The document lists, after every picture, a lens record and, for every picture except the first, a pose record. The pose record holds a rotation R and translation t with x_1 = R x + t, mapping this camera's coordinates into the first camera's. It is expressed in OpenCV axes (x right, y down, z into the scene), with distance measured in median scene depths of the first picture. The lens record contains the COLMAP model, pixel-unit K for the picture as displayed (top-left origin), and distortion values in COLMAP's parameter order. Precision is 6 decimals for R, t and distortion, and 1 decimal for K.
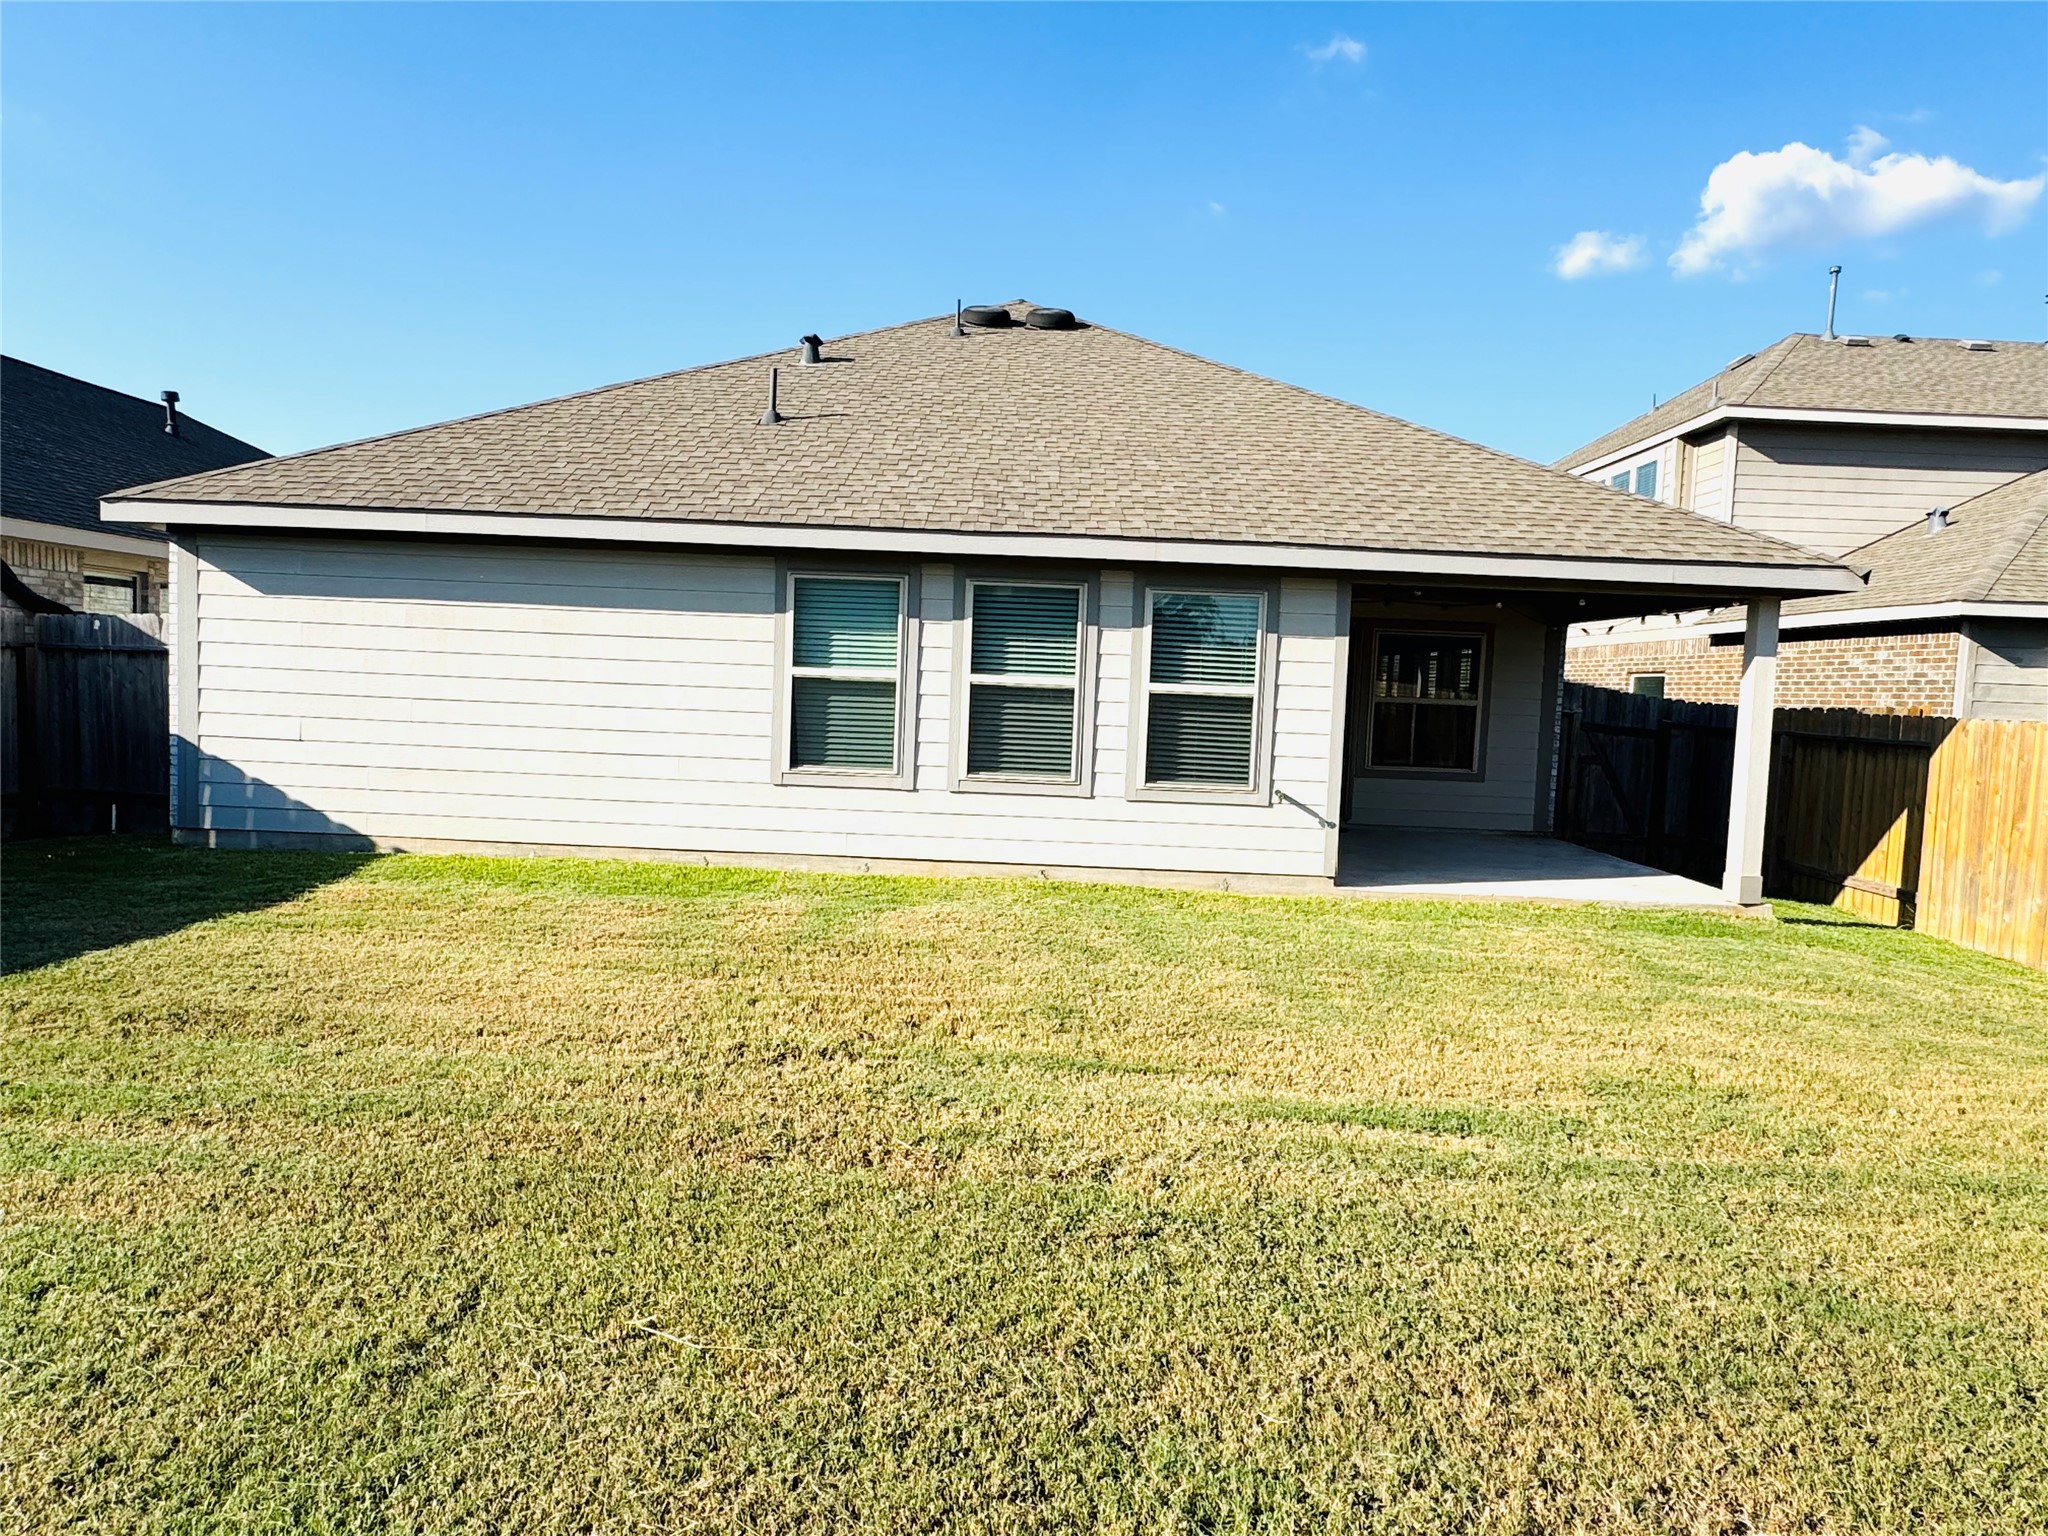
lens RADIAL K [[1269.2, 0, 1024.7], [0, 1269.2, 753.9], [0, 0, 1]] dist [-0.008699, 0.002503]
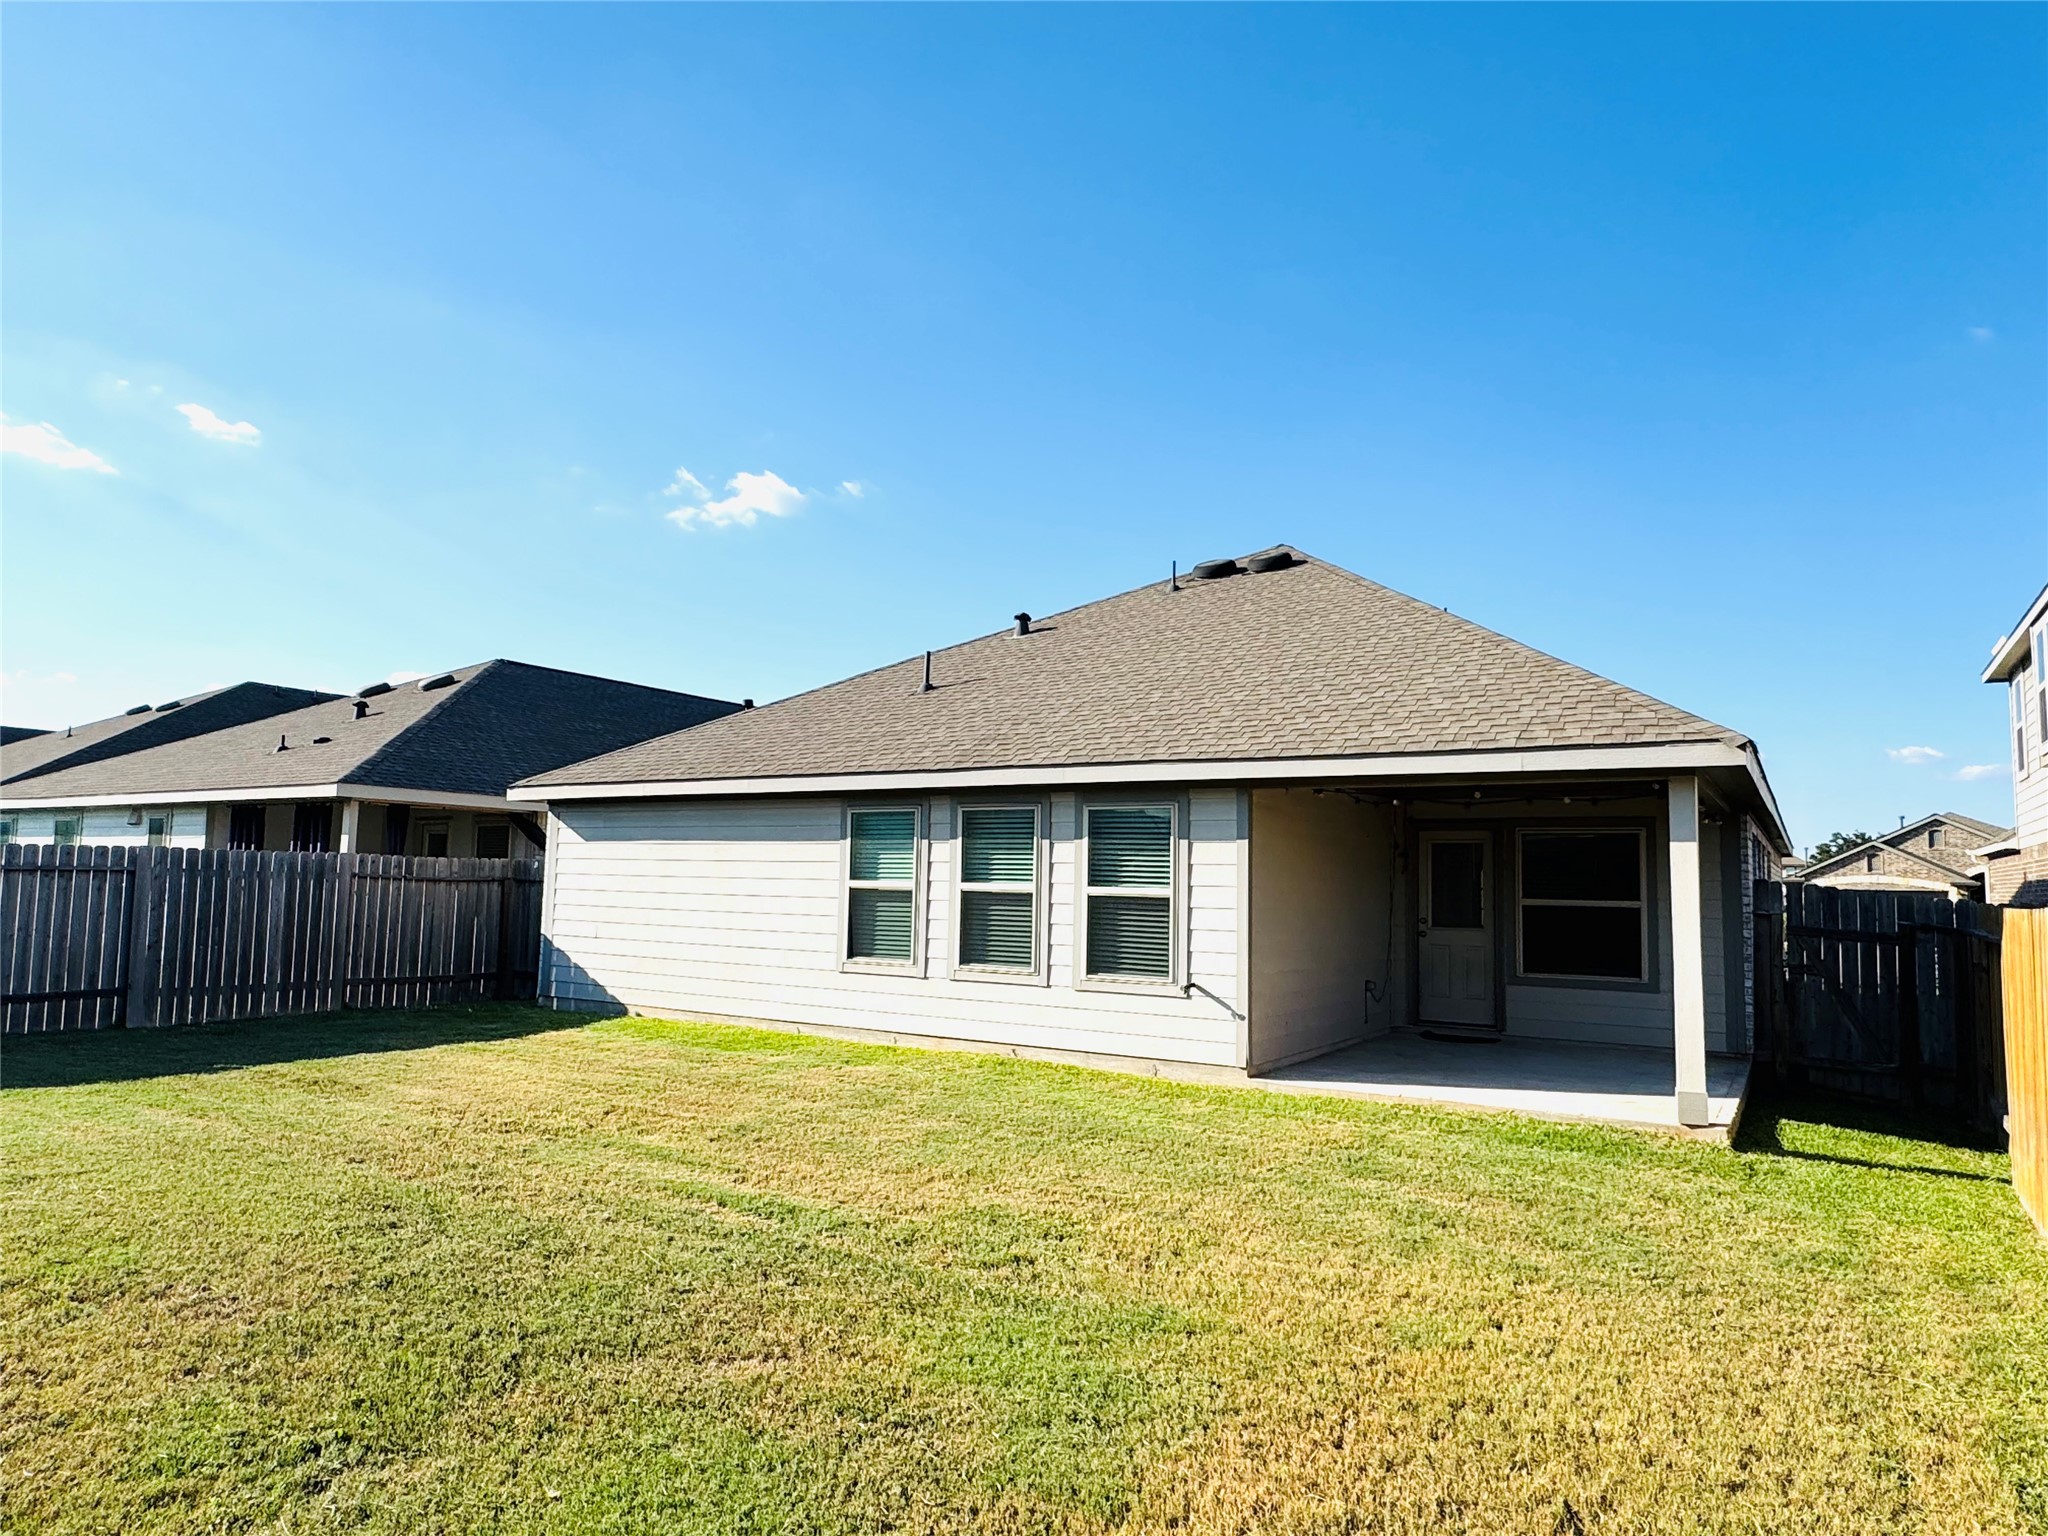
lens RADIAL K [[1269.2, 0, 1021.0], [0, 1269.2, 781.2], [0, 0, 1]] dist [-0.008699, 0.002503]
pose [[0.841740, -0.067860, -0.535602, 0.668953], [-0.017866, 0.988025, -0.153259, 0.027047], [0.539588, 0.138573, 0.830447, -0.003188]]
